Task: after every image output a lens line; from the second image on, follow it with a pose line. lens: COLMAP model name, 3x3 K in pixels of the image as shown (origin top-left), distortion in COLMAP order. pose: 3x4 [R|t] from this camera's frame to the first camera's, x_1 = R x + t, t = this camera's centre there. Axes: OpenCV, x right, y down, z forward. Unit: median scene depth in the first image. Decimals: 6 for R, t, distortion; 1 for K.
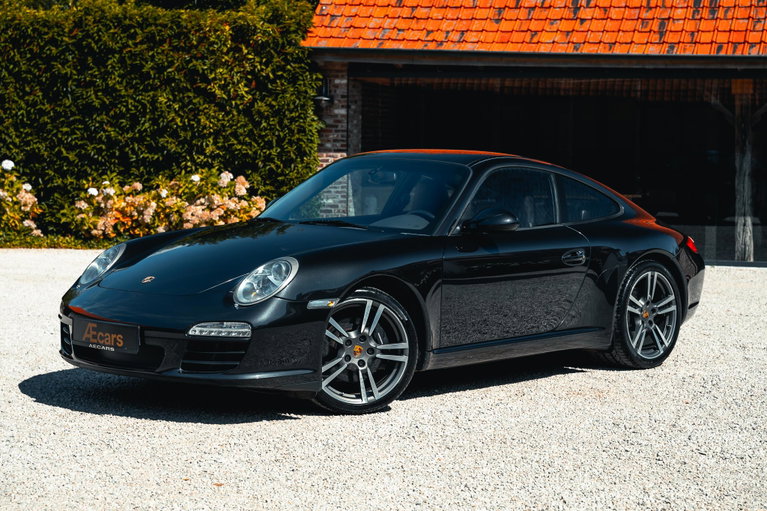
lens RADIAL K [[1662.1, 0, 382.6], [0, 1662.1, 255.6], [0, 0, 1]] dist [-0.270676, 0.000000]
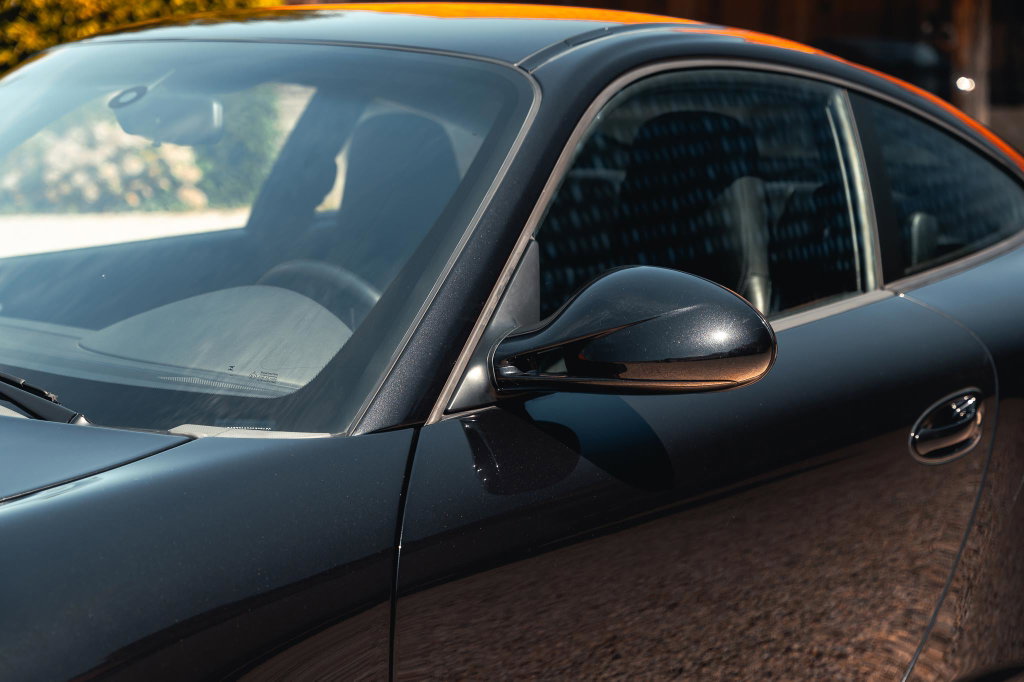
lens RADIAL K [[1917.7, 0, 512.9], [0, 1917.7, 341.3], [0, 0, 1]] dist [0.018646, 0.000000]
pose [[0.998801, -0.026299, 0.041291, 0.038424], [0.022492, 0.995679, 0.090101, -0.040279], [-0.043482, -0.089065, 0.995076, 0.726160]]
